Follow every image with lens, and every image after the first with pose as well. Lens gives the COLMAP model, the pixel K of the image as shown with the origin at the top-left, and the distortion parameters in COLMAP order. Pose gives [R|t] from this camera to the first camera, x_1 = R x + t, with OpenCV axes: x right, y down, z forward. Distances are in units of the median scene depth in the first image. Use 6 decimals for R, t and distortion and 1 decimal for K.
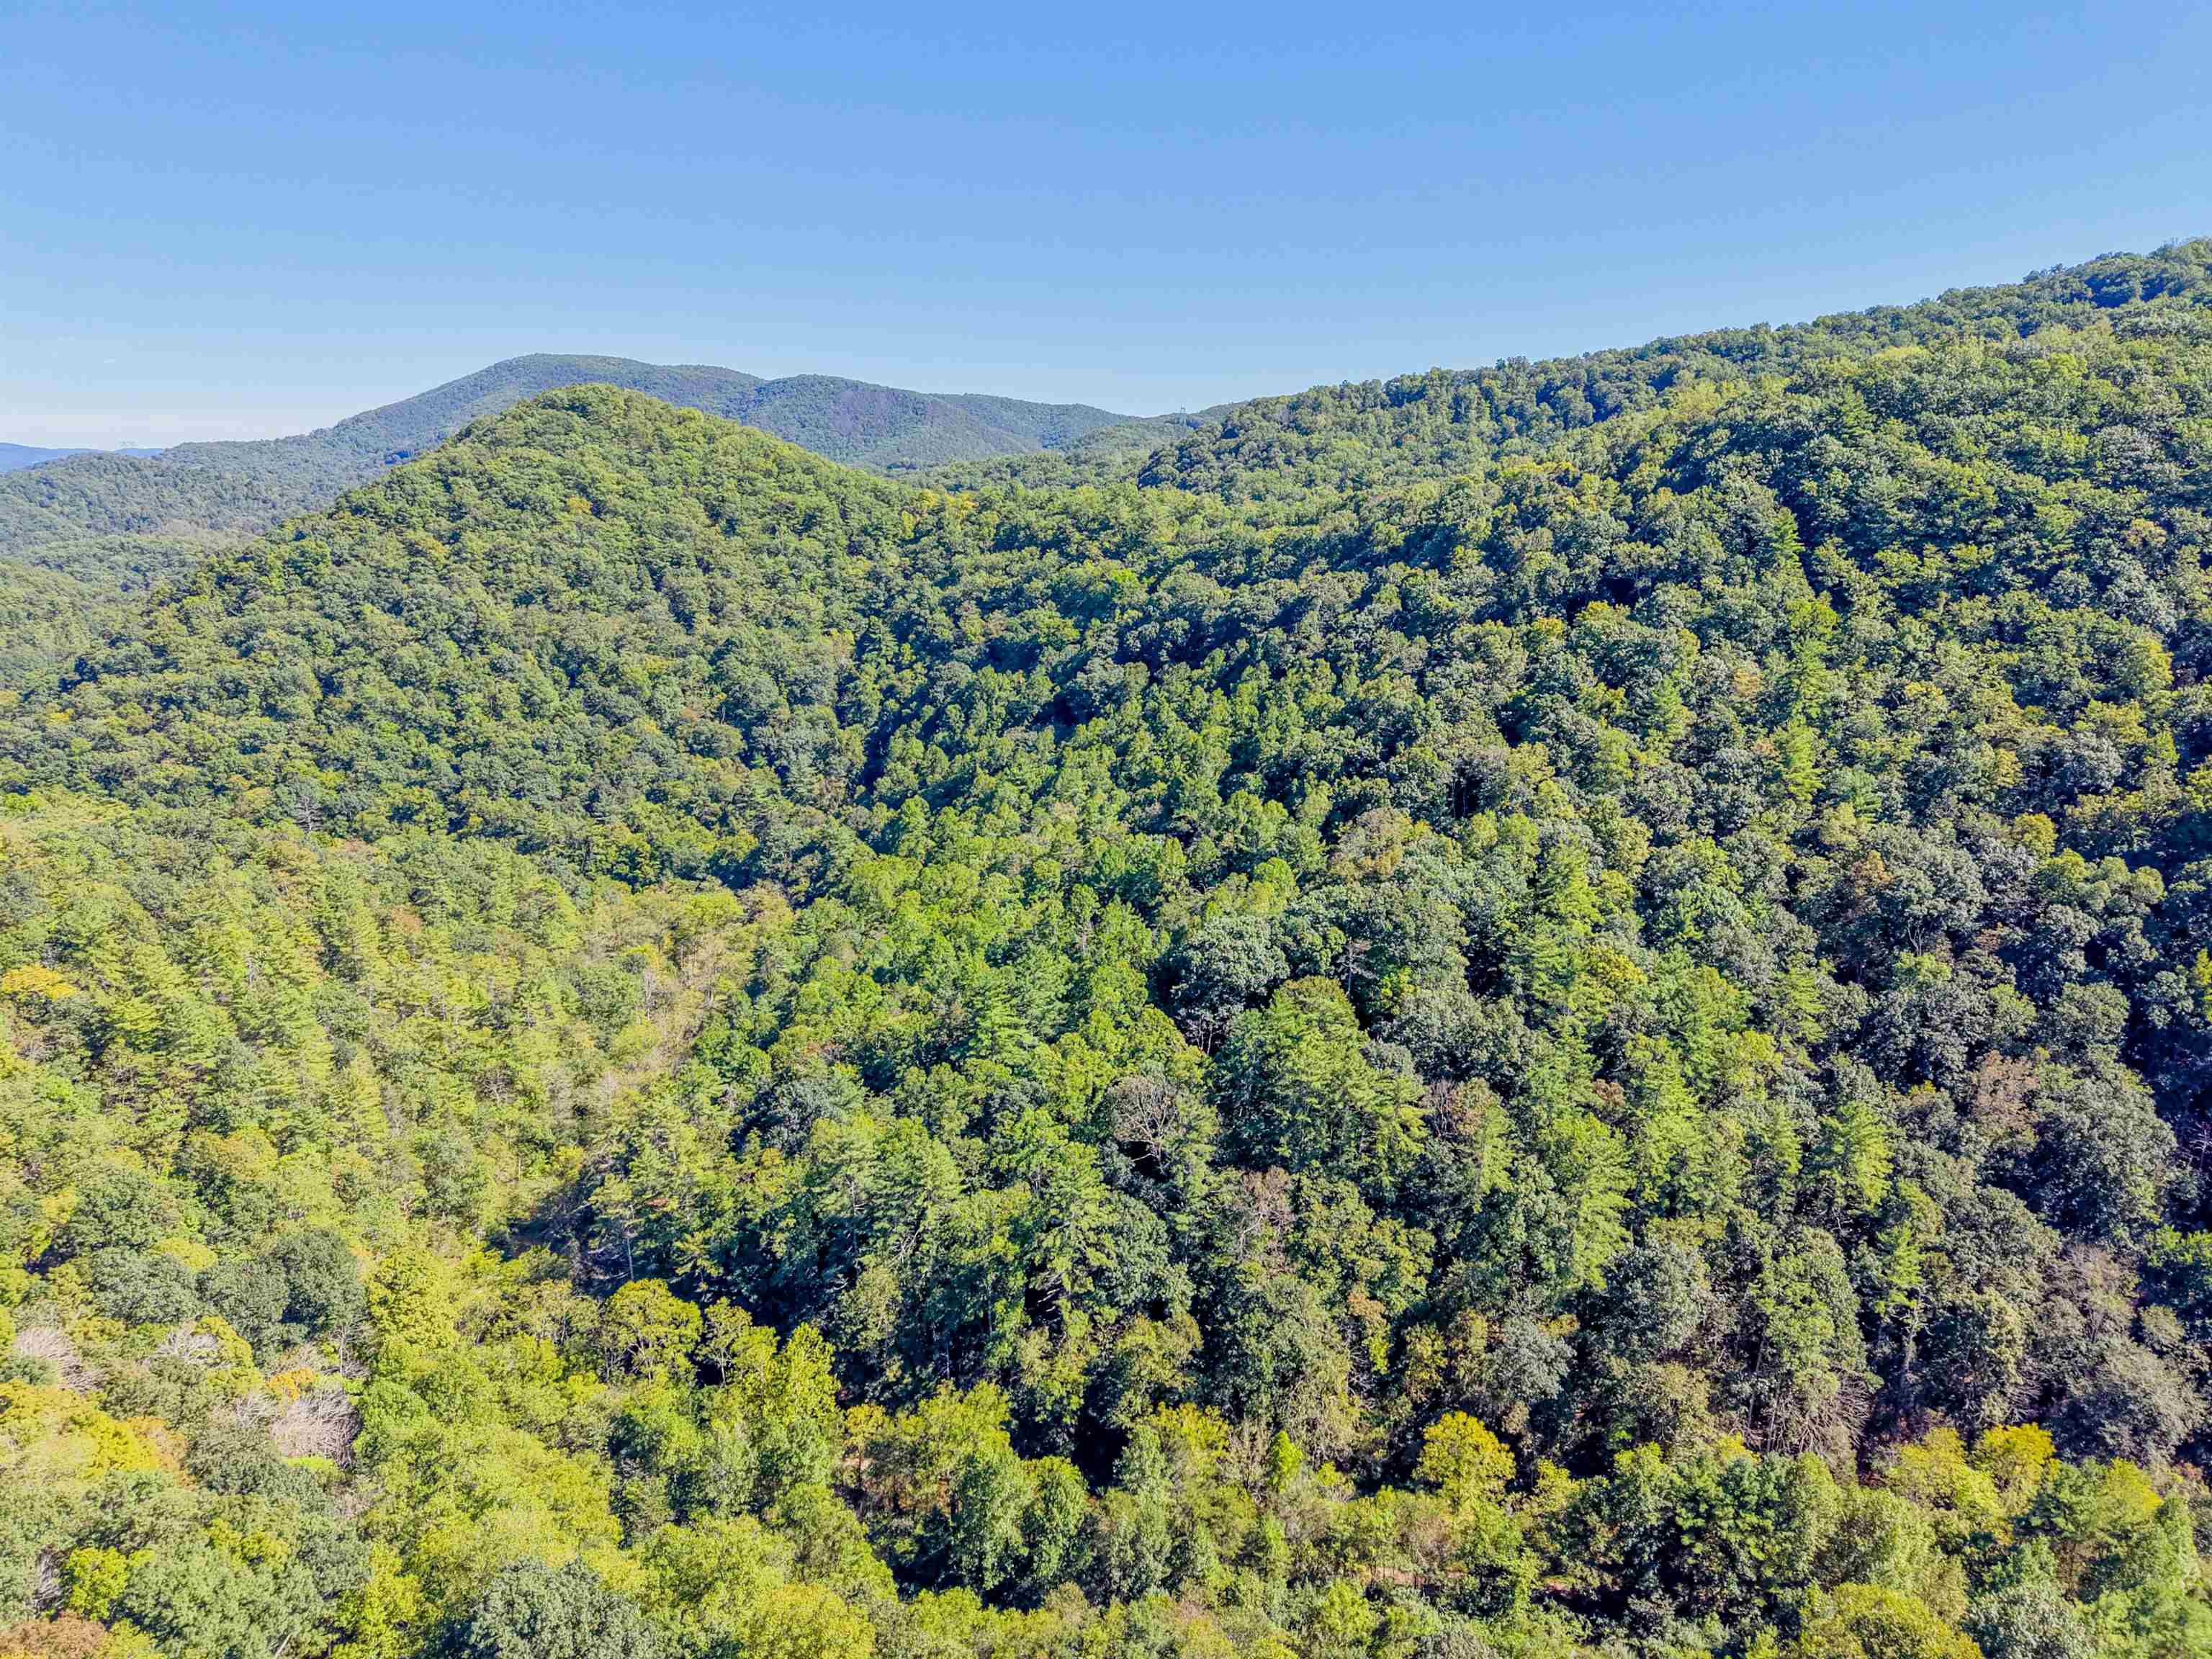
lens RADIAL K [[1474.7, 0, 1102.6], [0, 1474.7, 835.8], [0, 0, 1]] dist [0.027535, -0.028088]
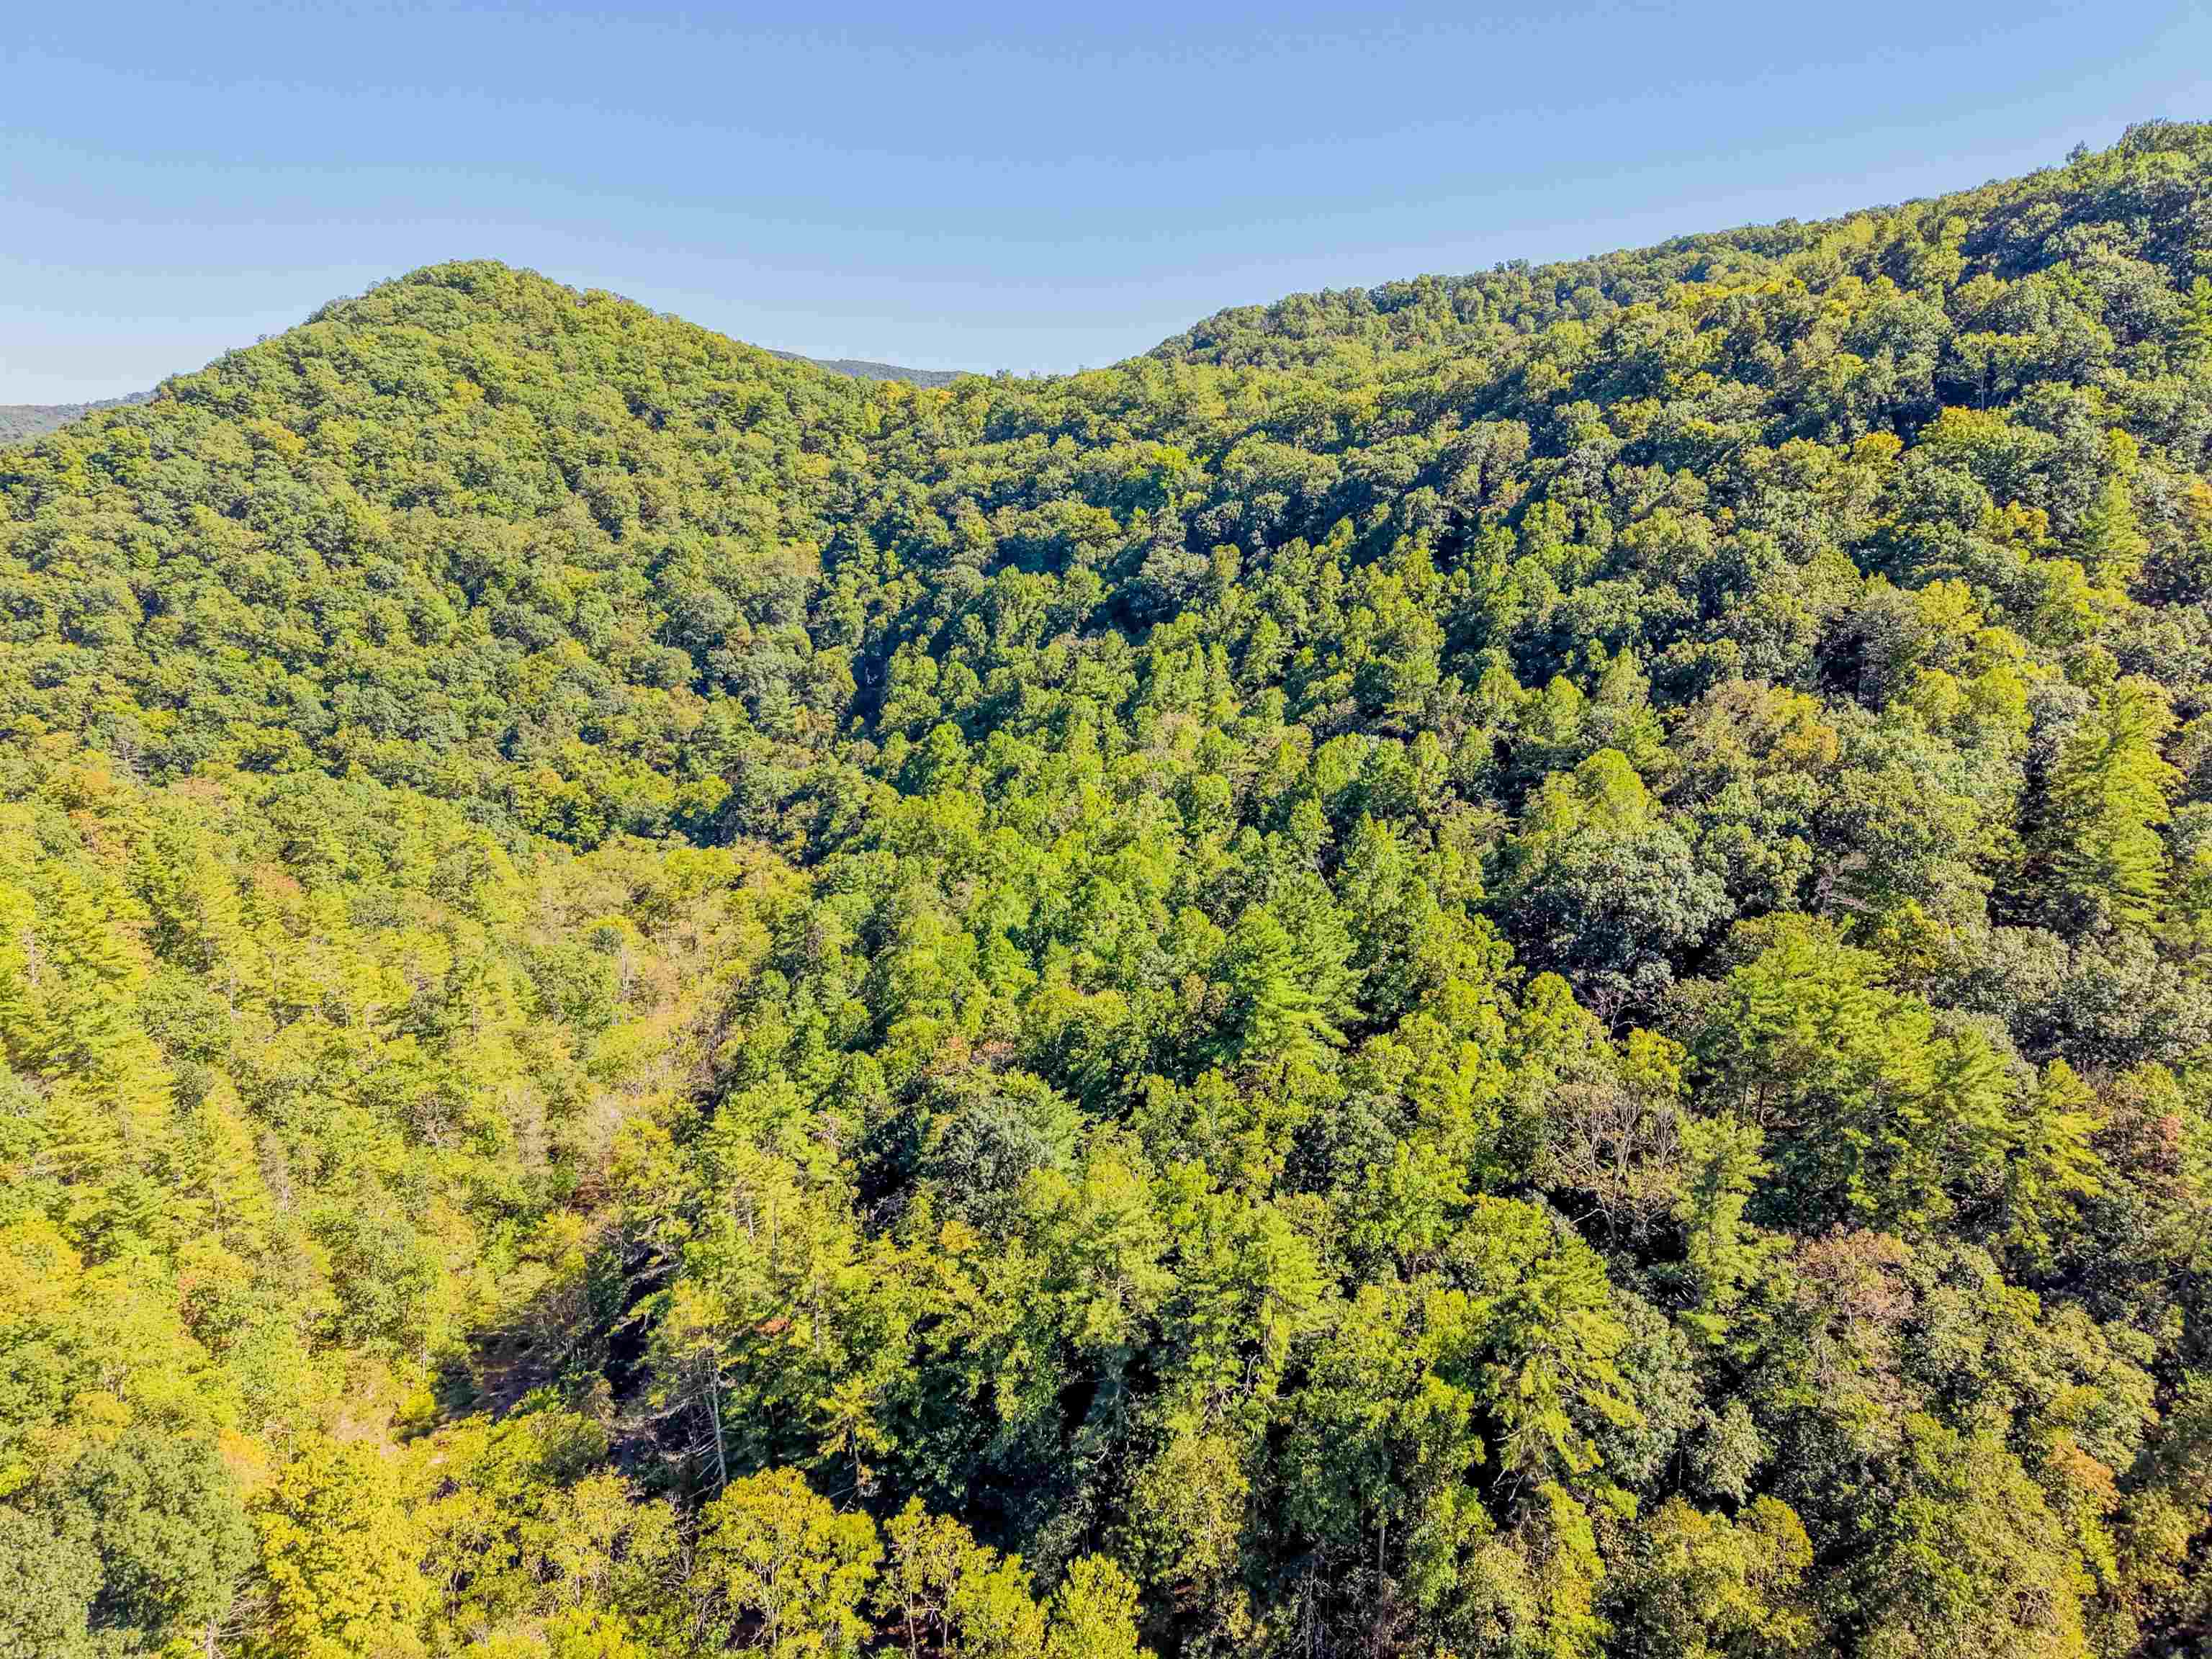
lens RADIAL K [[1474.7, 0, 1099.6], [0, 1474.7, 835.2], [0, 0, 1]] dist [0.027535, -0.028088]
pose [[0.996197, -0.023186, 0.083990, -0.109424], [0.022363, 0.999692, 0.010718, 0.026350], [-0.084213, -0.008799, 0.996409, 0.208818]]
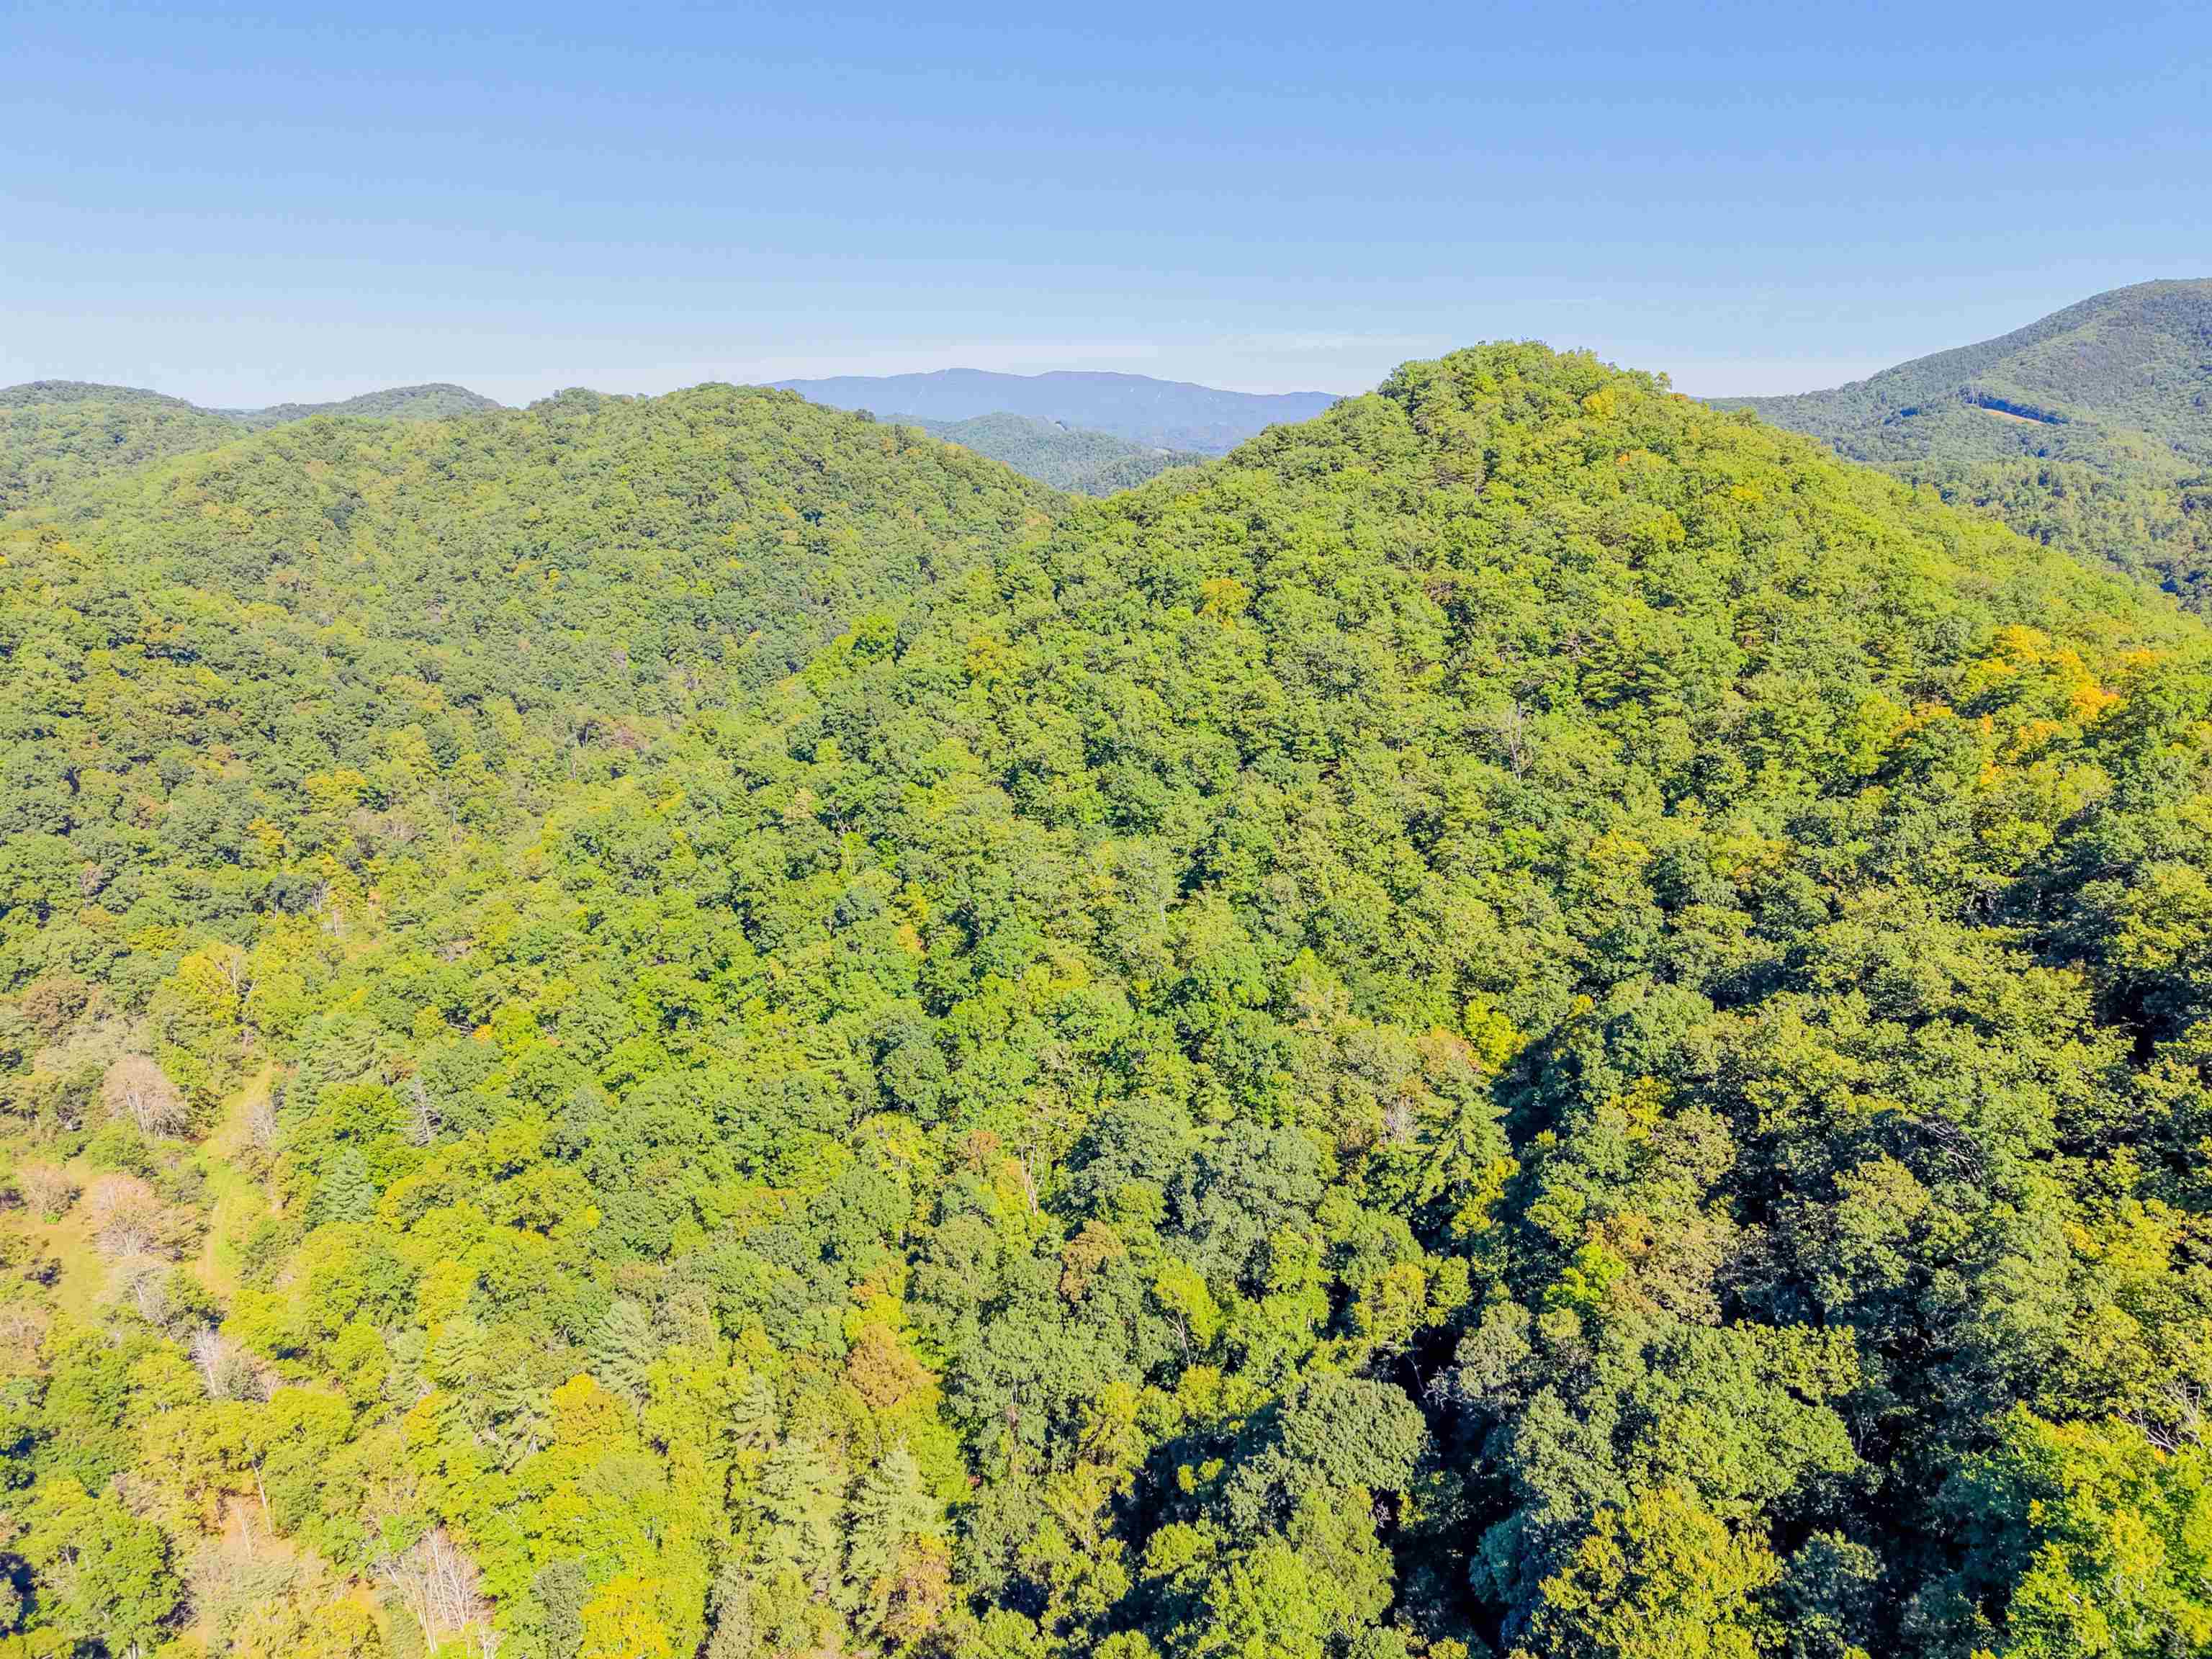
lens RADIAL K [[1474.7, 0, 1105.5], [0, 1474.7, 828.6], [0, 0, 1]] dist [0.027535, -0.028088]
pose [[0.551904, 0.228601, -0.801963, 0.068993], [-0.205047, 0.969368, 0.135208, -0.273747], [0.808306, 0.089818, 0.581872, 0.903402]]
